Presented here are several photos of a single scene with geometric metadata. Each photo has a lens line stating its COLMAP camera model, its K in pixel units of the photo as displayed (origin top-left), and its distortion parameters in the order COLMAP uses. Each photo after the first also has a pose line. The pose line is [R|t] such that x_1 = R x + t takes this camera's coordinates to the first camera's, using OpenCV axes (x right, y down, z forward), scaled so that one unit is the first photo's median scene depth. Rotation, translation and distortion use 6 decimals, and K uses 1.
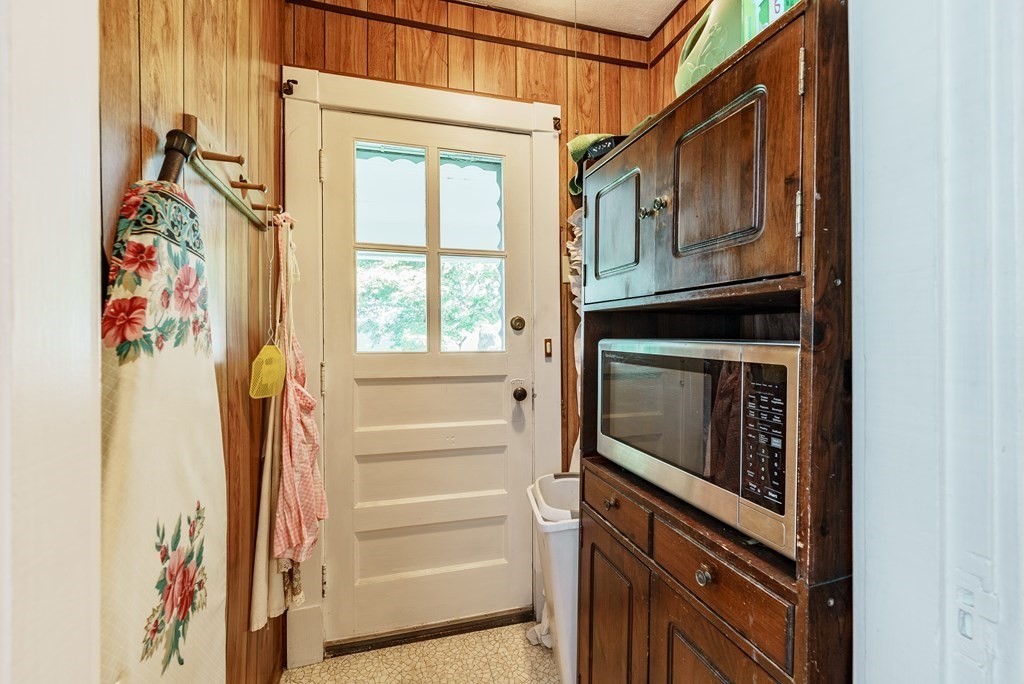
lens RADIAL K [[428.2, 0, 511.1], [0, 428.2, 338.6], [0, 0, 1]] dist [0.003253, -0.001476]
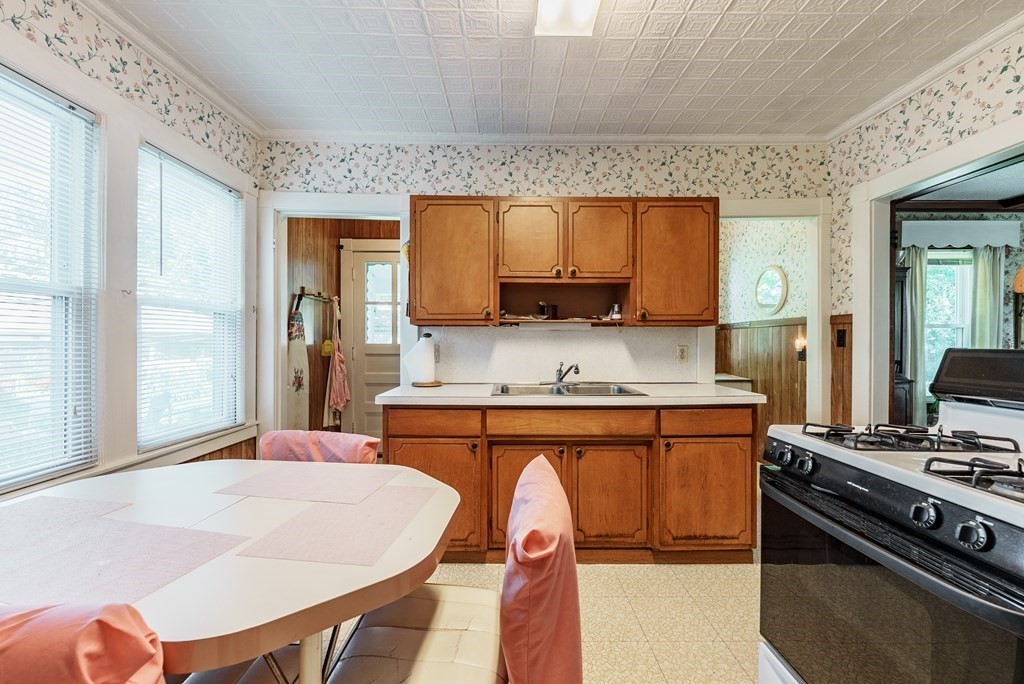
lens RADIAL K [[428.2, 0, 509.1], [0, 428.2, 342.3], [0, 0, 1]] dist [0.003253, -0.001476]
pose [[0.963995, 0.002755, -0.265905, 2.427687], [-0.001680, 0.999989, 0.004272, 0.022760], [0.265914, -0.003672, 0.963990, -2.643756]]
